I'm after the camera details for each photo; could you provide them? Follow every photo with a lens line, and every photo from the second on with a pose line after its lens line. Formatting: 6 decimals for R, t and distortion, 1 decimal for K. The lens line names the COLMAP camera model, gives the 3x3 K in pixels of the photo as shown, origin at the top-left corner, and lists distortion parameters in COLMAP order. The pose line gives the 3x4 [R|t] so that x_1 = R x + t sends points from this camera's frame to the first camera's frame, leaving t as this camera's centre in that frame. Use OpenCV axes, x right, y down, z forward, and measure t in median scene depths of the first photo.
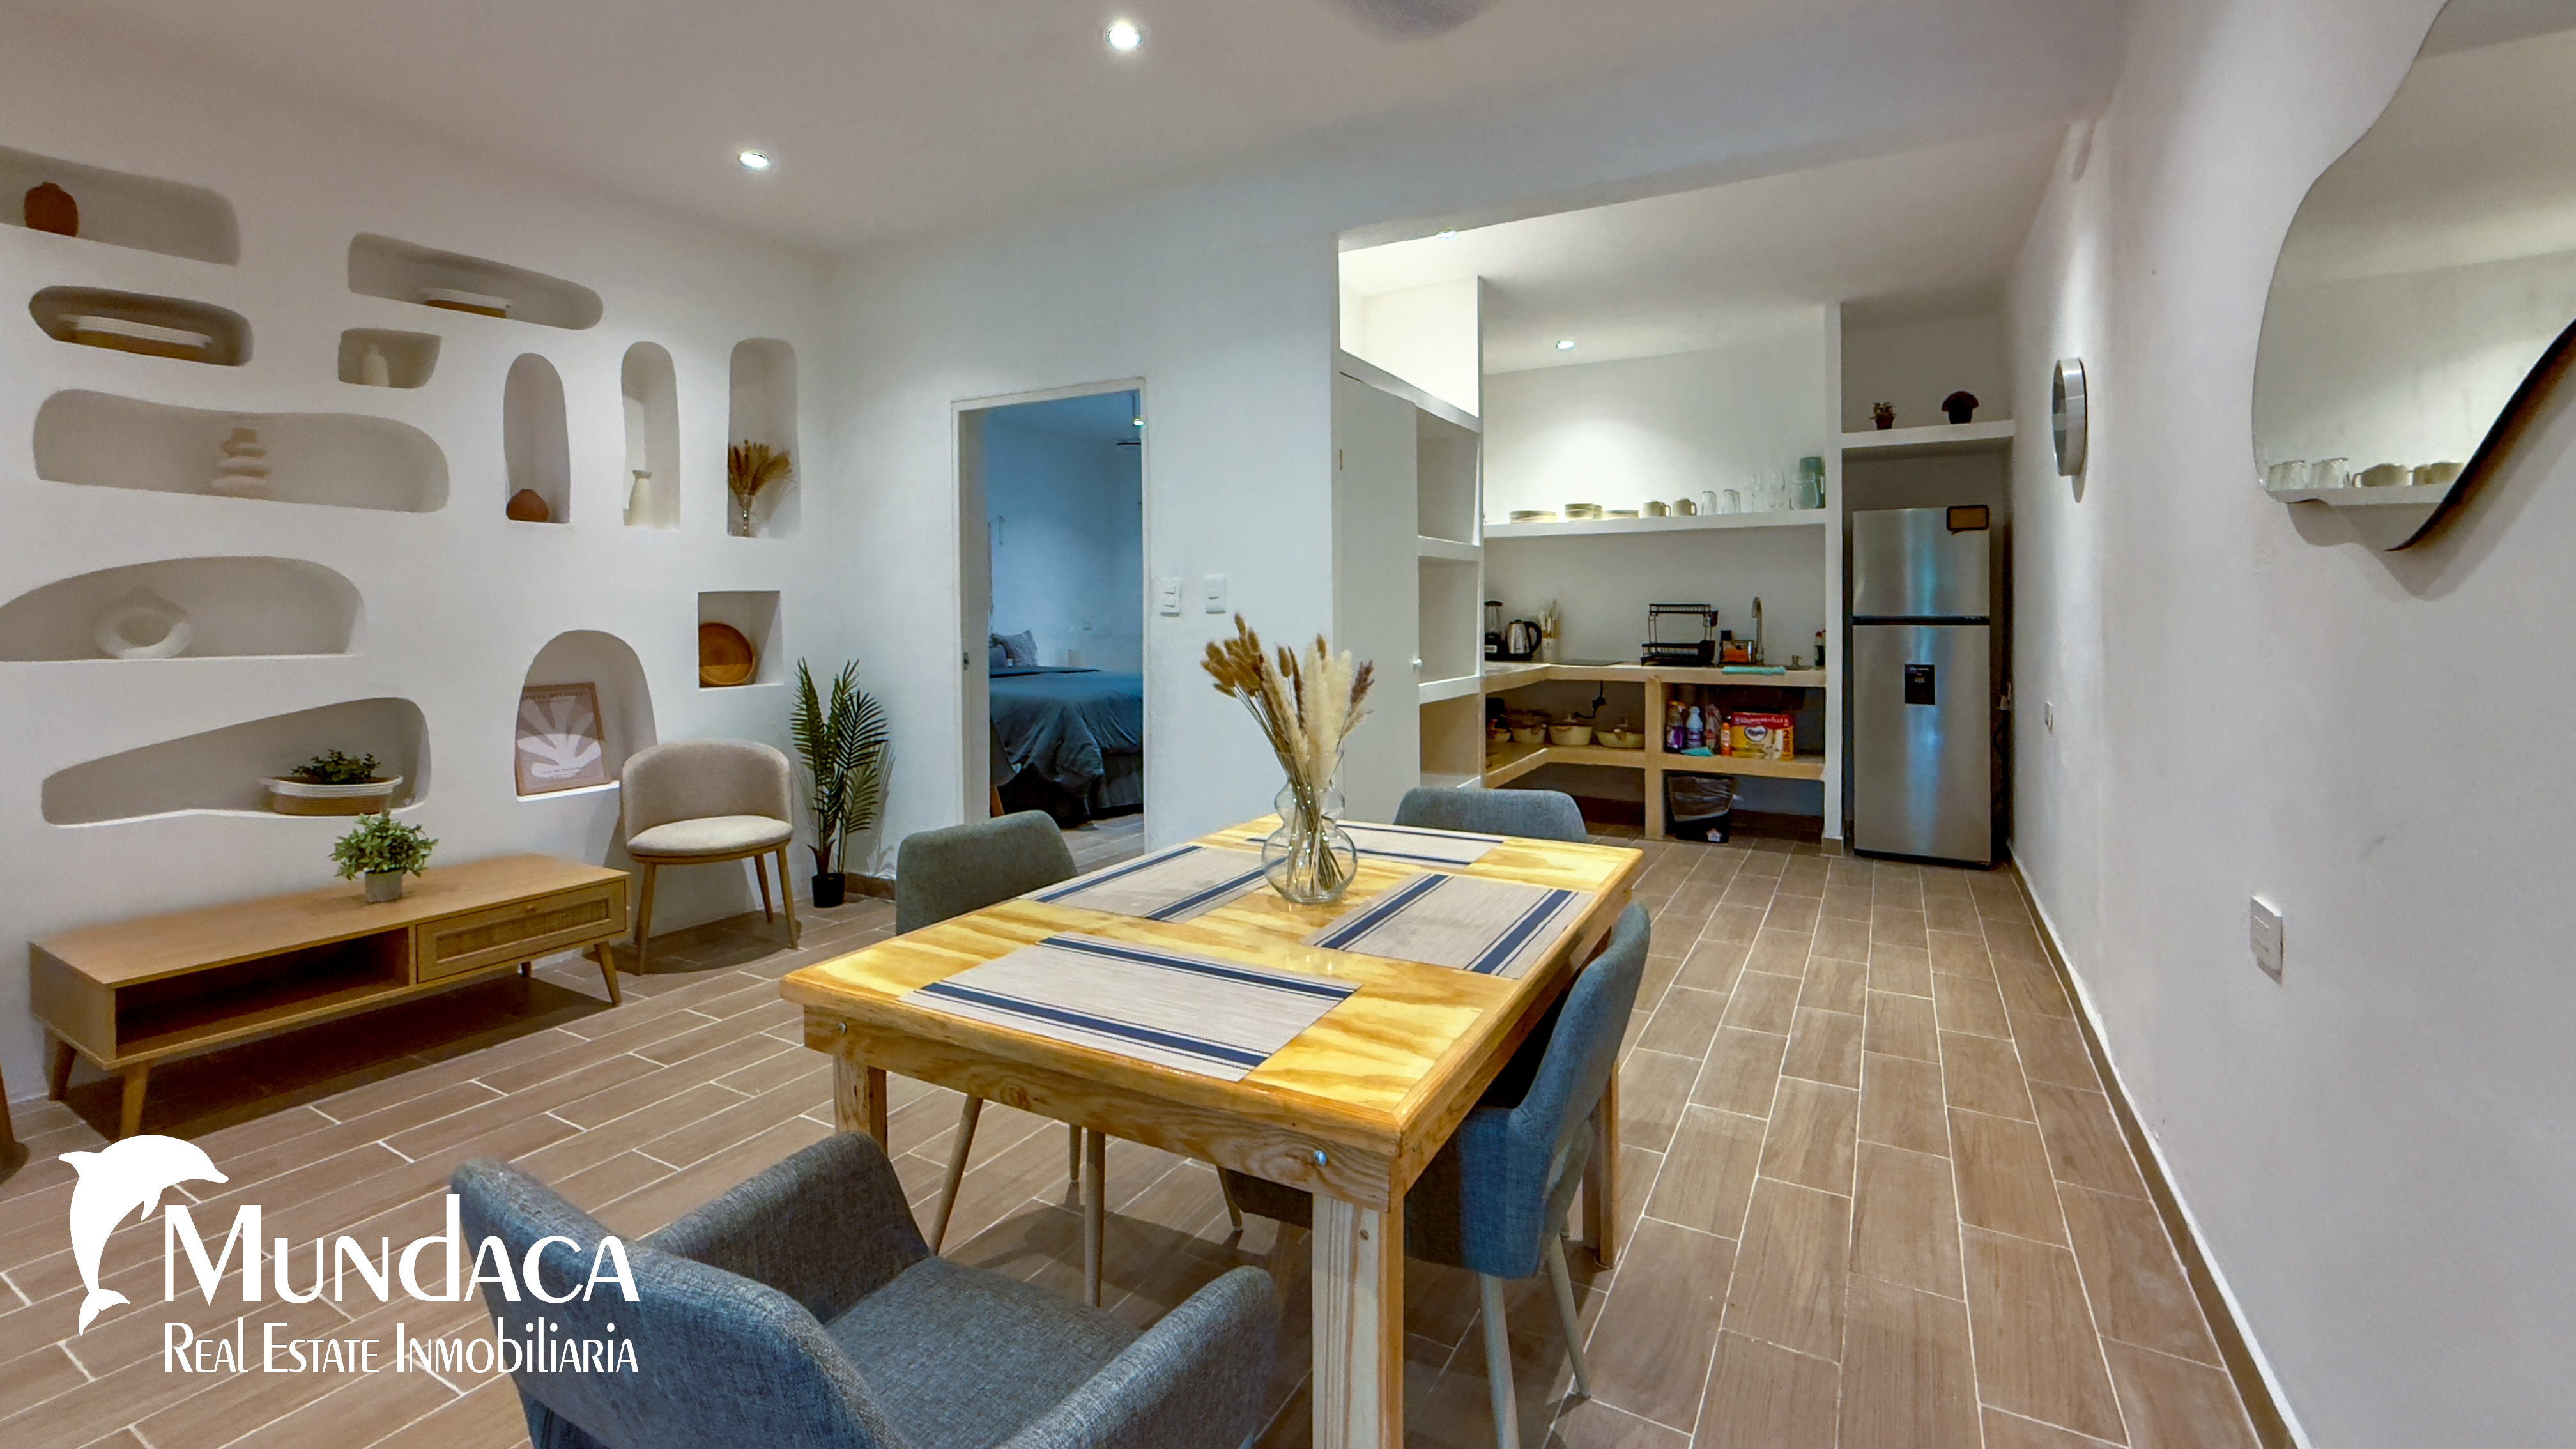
lens RADIAL K [[1080.2, 0, 1250.1], [0, 1080.2, 624.1], [0, 0, 1]] dist [-0.001321, -0.000085]
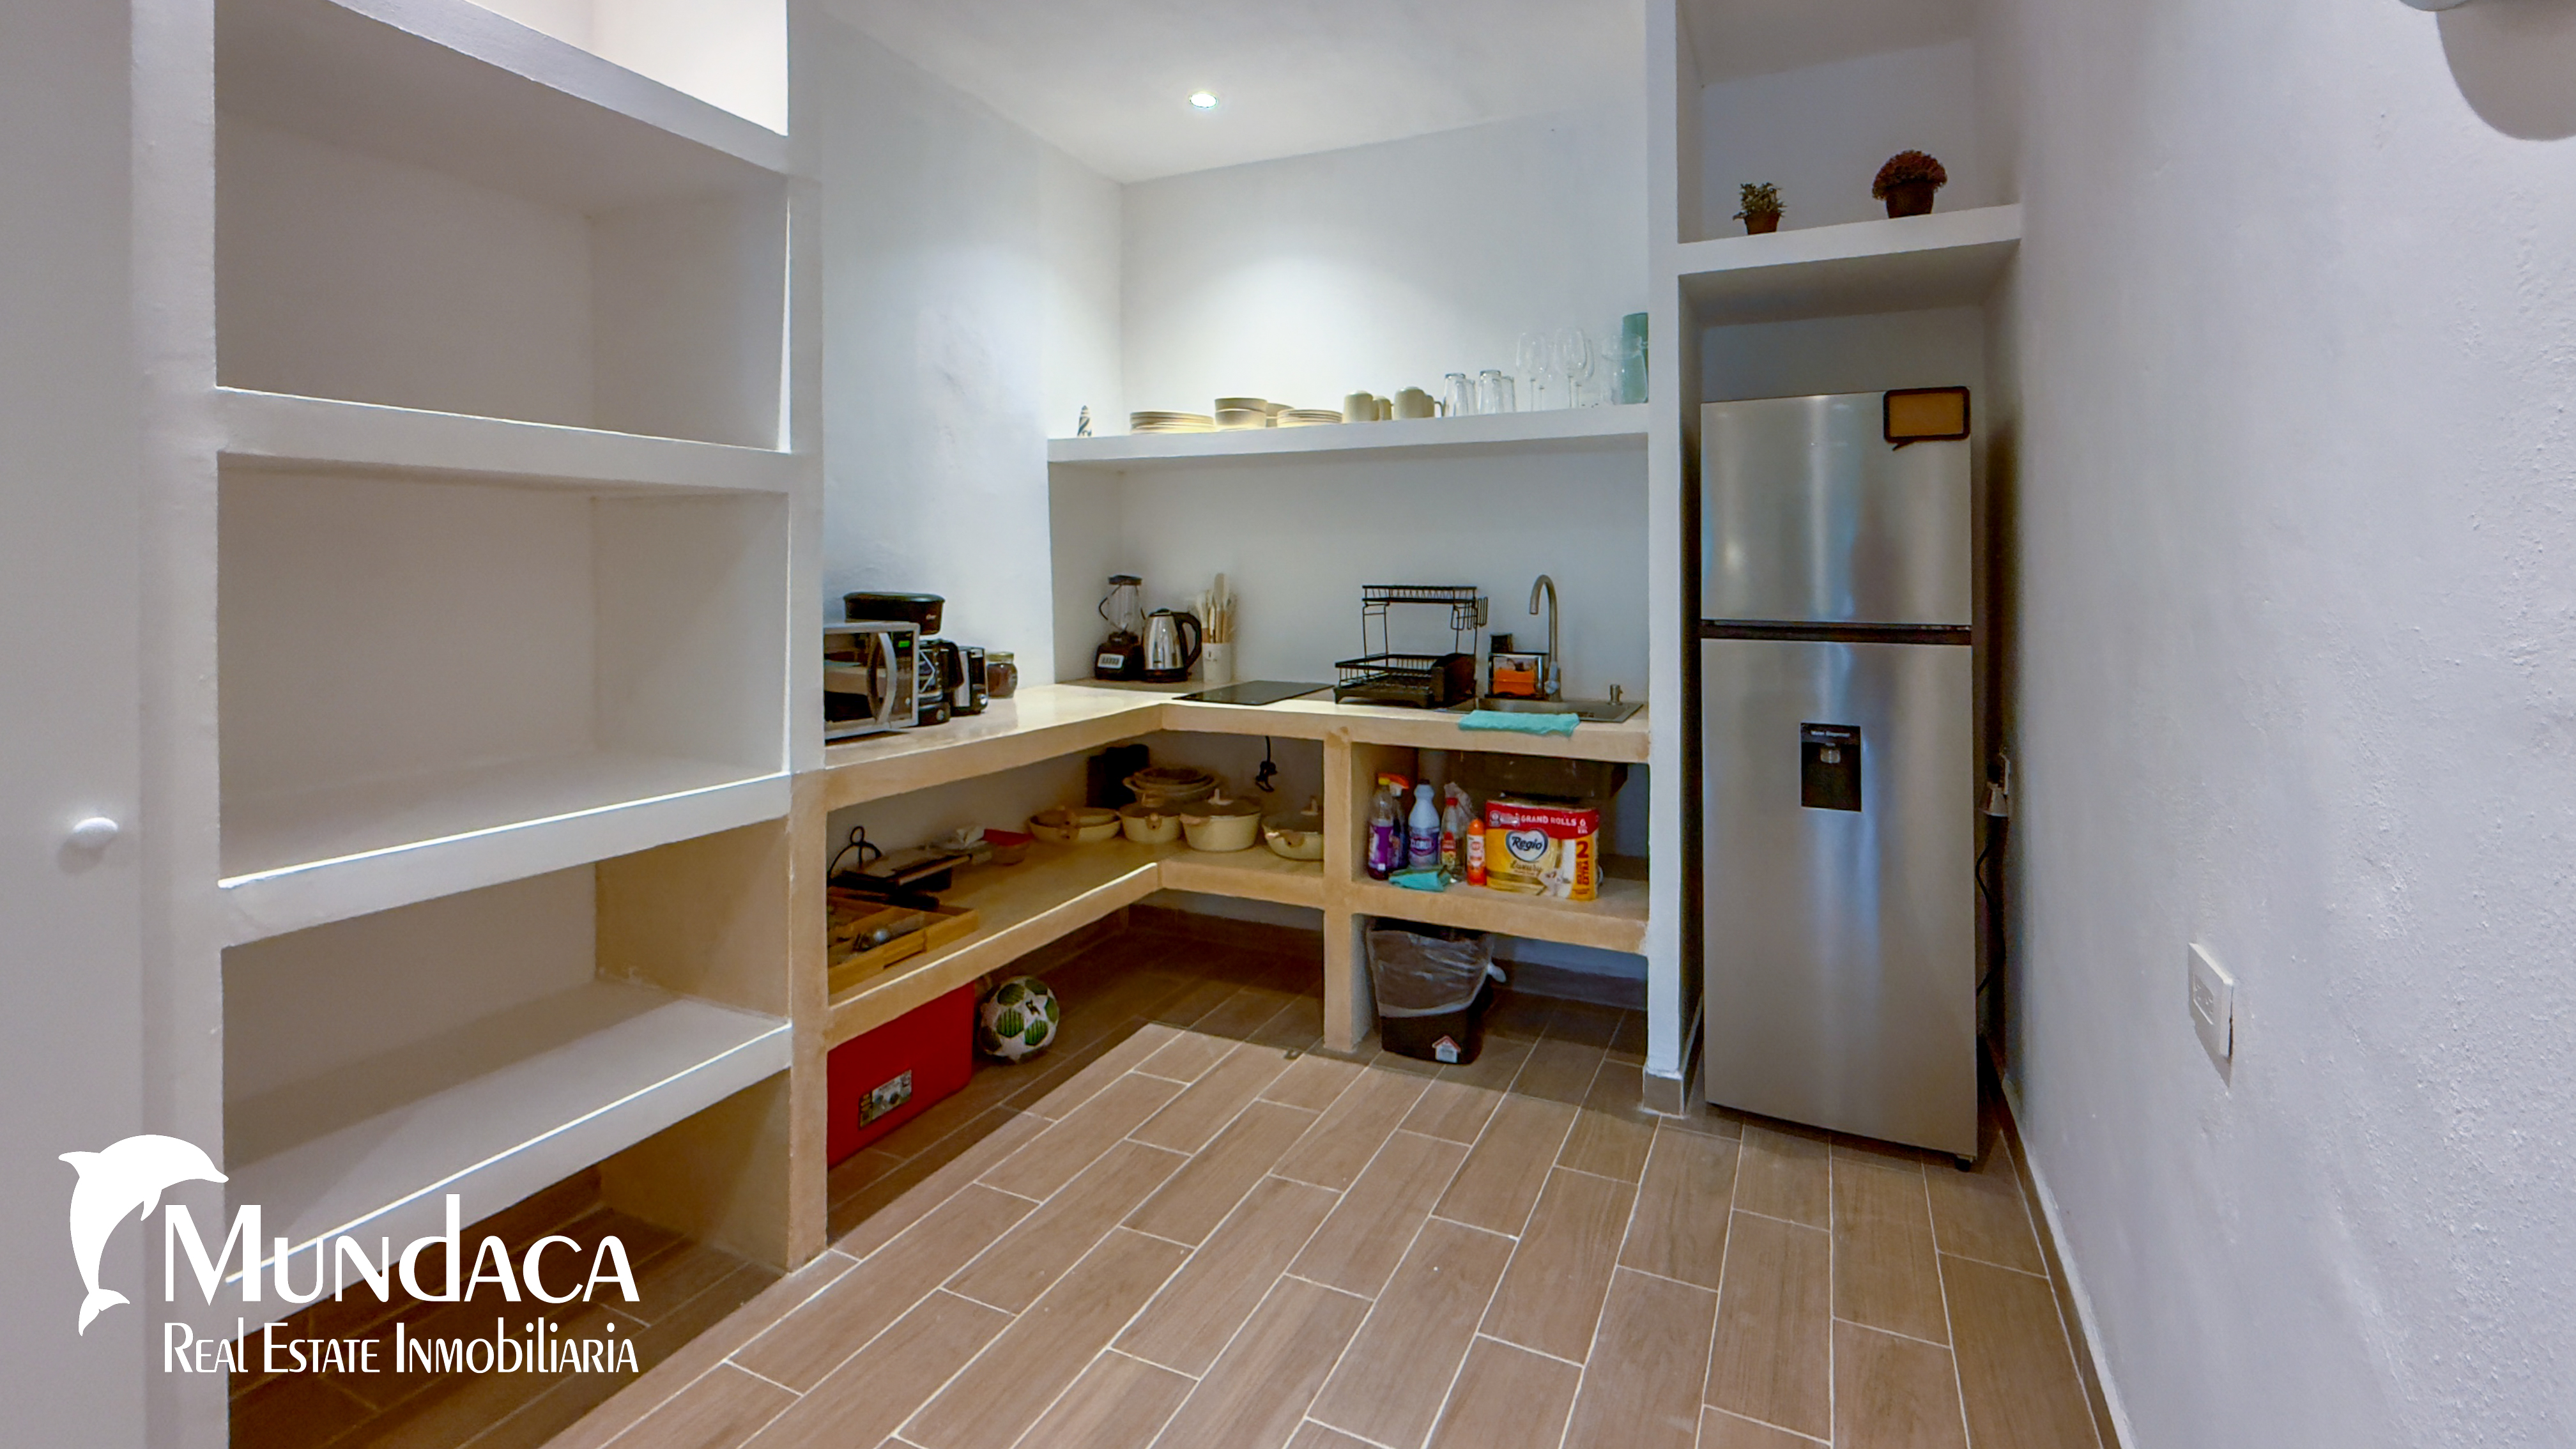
lens RADIAL K [[1133.8, 0, 1286.5], [0, 1133.8, 564.5], [0, 0, 1]] dist [-0.000506, -0.000016]
pose [[0.997225, 0.003108, 0.074381, 0.317011], [-0.002136, 0.999911, -0.013148, -0.023237], [-0.074415, 0.012952, 0.997143, 0.478566]]
